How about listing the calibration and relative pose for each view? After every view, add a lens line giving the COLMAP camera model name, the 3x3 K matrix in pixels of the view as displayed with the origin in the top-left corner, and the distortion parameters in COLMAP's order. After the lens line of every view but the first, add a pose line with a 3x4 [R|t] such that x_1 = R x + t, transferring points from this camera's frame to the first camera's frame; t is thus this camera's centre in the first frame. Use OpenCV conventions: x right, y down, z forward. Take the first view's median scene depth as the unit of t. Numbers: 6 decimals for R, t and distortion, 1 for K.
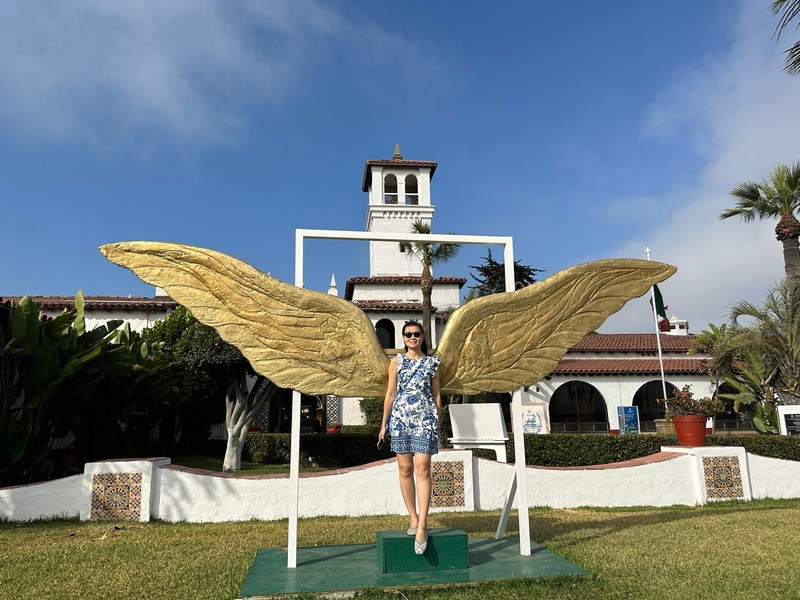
lens RADIAL K [[564.3, 0, 400.0], [0, 564.3, 300.0], [0, 0, 1]] dist [0.038413, -0.078849]
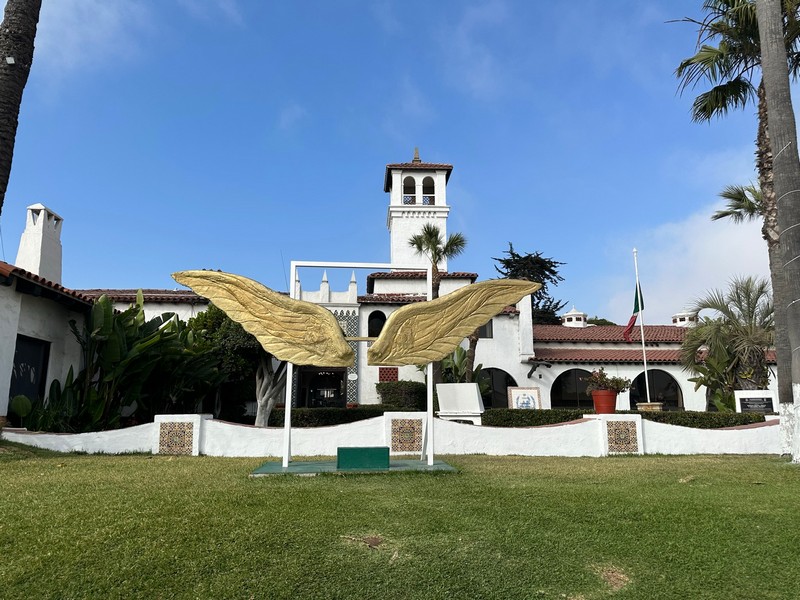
lens RADIAL K [[564.3, 0, 400.0], [0, 564.3, 300.0], [0, 0, 1]] dist [0.038413, -0.078849]
pose [[0.998111, 0.003701, -0.061329, 0.075535], [-0.002545, 0.999818, 0.018920, -0.016300], [0.061388, -0.018728, 0.997938, -0.195150]]
